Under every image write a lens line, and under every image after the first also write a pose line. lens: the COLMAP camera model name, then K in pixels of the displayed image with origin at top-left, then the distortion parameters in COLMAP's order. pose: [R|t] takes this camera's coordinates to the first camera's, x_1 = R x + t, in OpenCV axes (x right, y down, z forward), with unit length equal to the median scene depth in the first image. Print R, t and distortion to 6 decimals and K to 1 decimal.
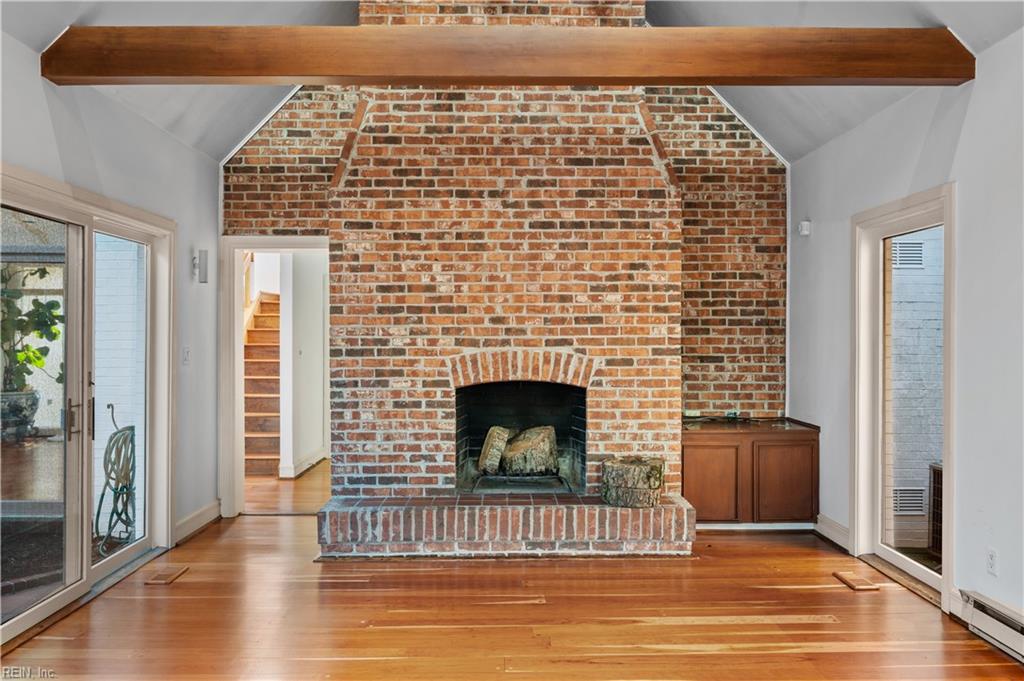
lens RADIAL K [[789.1, 0, 512.5], [0, 789.1, 337.3], [0, 0, 1]] dist [0.000491, 0.007170]
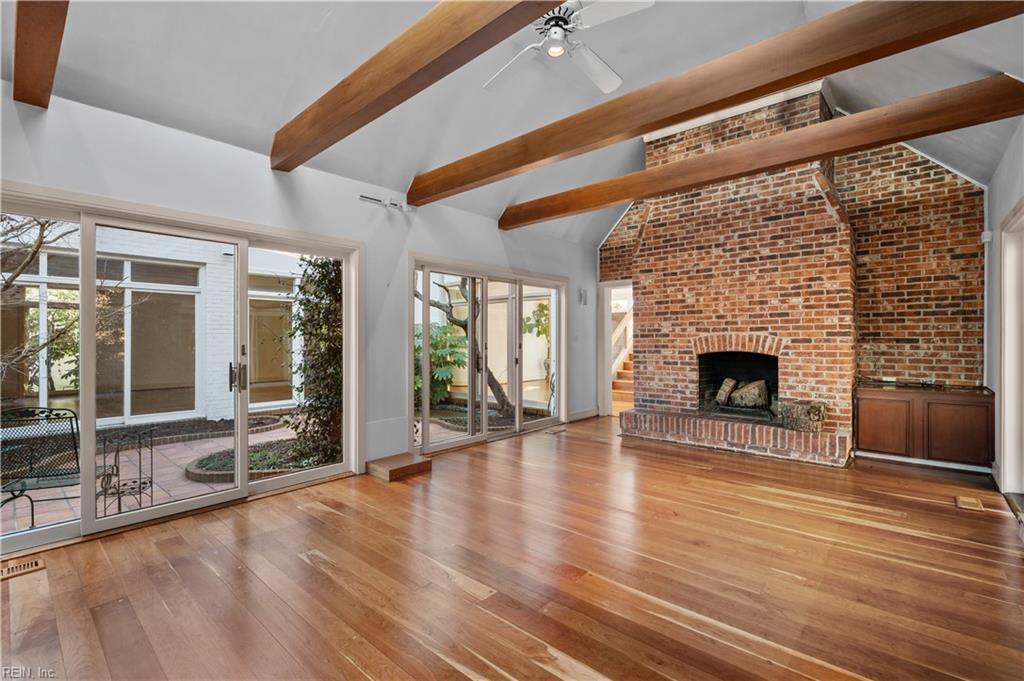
lens RADIAL K [[455.2, 0, 512.8], [0, 455.2, 344.4], [0, 0, 1]] dist [-0.000667, -0.000297]
pose [[0.737368, 0.005093, -0.675473, 0.326361], [0.002966, 0.999938, 0.010778, 0.027328], [0.675485, -0.009951, 0.737306, -0.063198]]
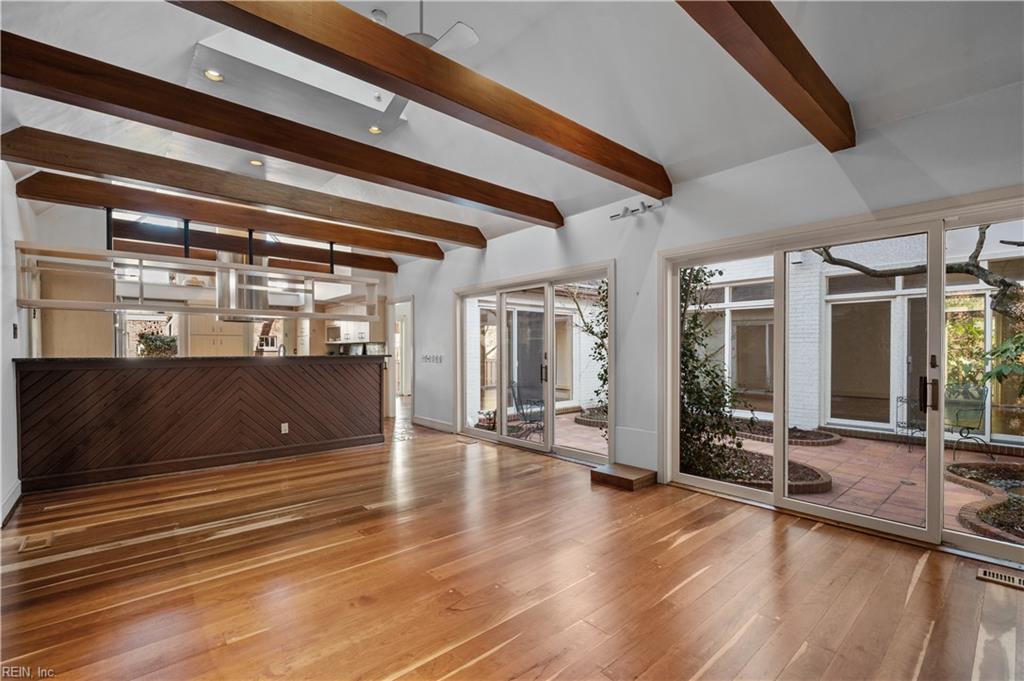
lens RADIAL K [[455.2, 0, 512.9], [0, 455.2, 343.5], [0, 0, 1]] dist [-0.000667, -0.000297]
pose [[-0.765812, -0.009069, -0.643001, 0.298917], [0.000028, 0.999900, -0.014136, 0.029352], [0.643065, -0.010844, -0.765735, 0.897248]]
